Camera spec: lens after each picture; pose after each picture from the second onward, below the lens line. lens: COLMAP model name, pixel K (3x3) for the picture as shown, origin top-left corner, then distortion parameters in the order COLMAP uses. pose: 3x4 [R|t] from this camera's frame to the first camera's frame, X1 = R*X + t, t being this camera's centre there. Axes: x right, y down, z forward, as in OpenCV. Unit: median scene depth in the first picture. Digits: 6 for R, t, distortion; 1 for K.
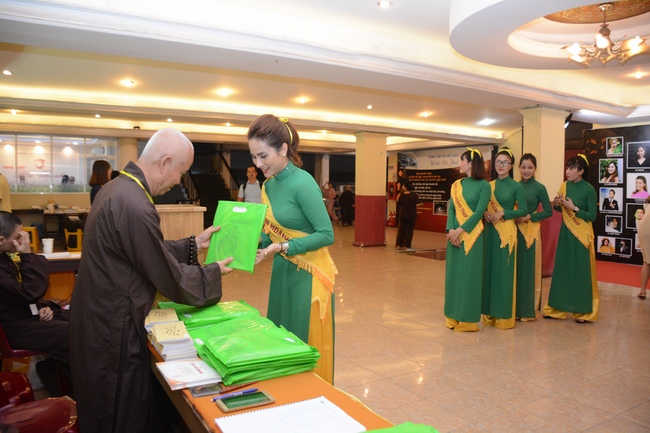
lens RADIAL K [[501.0, 0, 325.0], [0, 501.0, 216.5], [0, 0, 1]] dist [-0.151219, 0.094241]
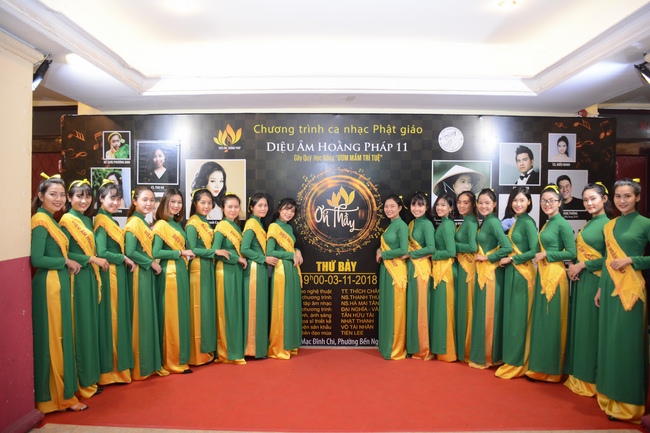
lens RADIAL K [[501.0, 0, 325.0], [0, 501.0, 216.5], [0, 0, 1]] dist [-0.151219, 0.094241]
pose [[0.514589, -0.022700, 0.857136, 0.414663], [0.054991, 0.998465, -0.006572, -0.079867], [-0.855671, 0.050517, 0.515048, 0.889490]]
